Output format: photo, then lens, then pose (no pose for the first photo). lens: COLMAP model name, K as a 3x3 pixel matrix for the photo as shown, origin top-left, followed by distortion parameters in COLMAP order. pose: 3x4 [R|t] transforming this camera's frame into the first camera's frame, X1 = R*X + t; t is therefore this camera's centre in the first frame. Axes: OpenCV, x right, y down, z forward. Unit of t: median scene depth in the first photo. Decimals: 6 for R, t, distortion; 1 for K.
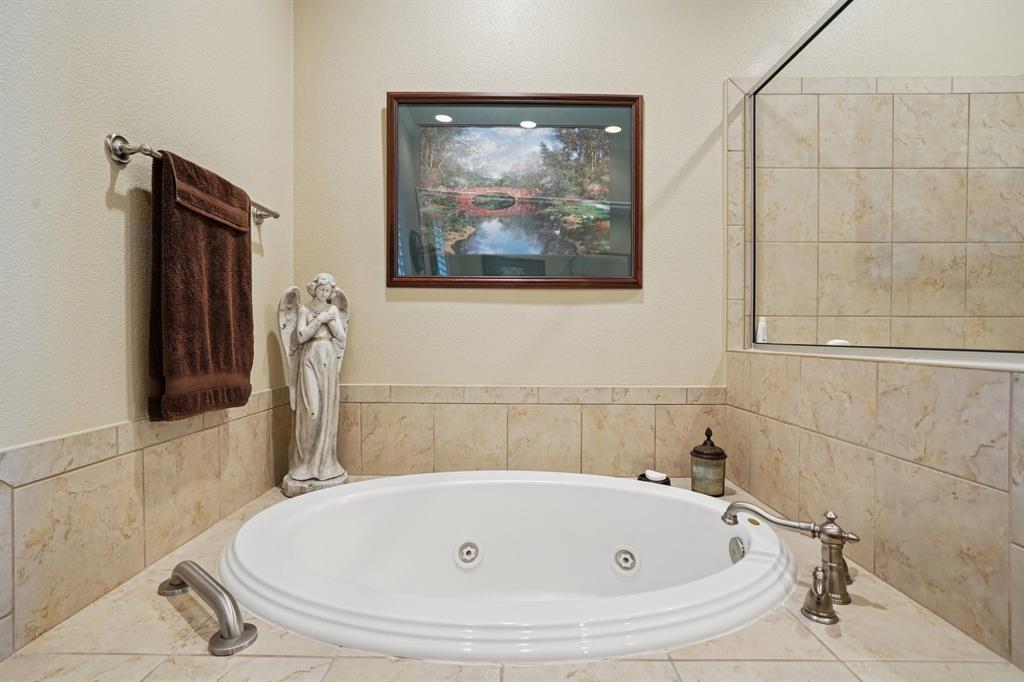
lens RADIAL K [[474.4, 0, 506.3], [0, 474.4, 341.9], [0, 0, 1]] dist [-0.032532, 0.018367]
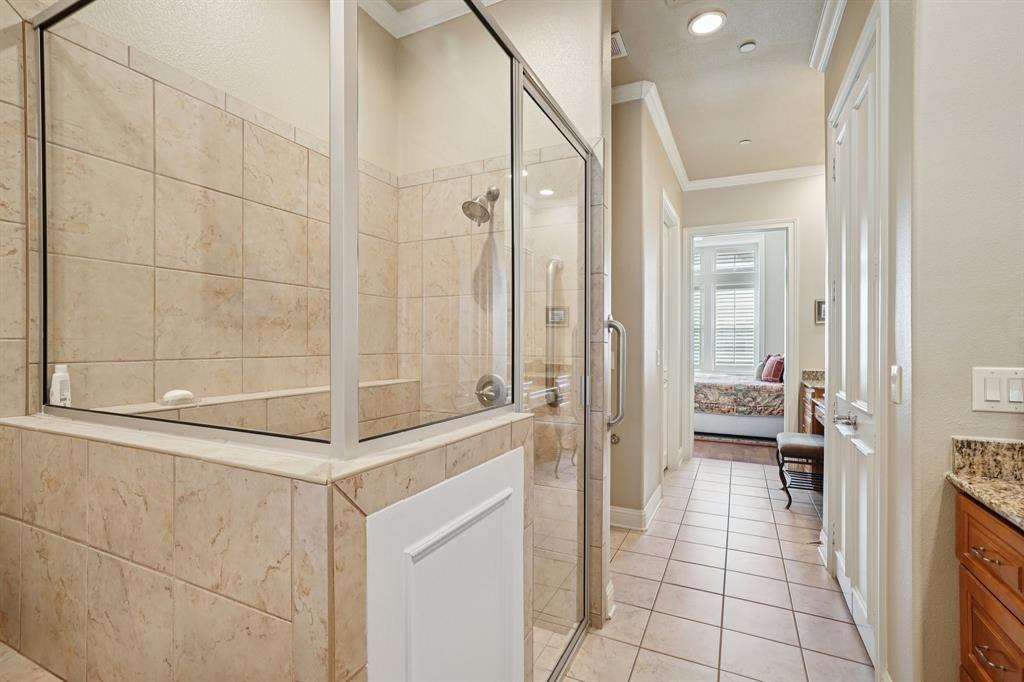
lens RADIAL K [[474.4, 0, 506.3], [0, 474.4, 341.9], [0, 0, 1]] dist [-0.032532, 0.018367]
pose [[0.435952, 0.001096, 0.899969, 0.218477], [0.011462, 0.999911, -0.006770, -0.075003], [-0.899897, 0.013267, 0.435901, 0.128249]]
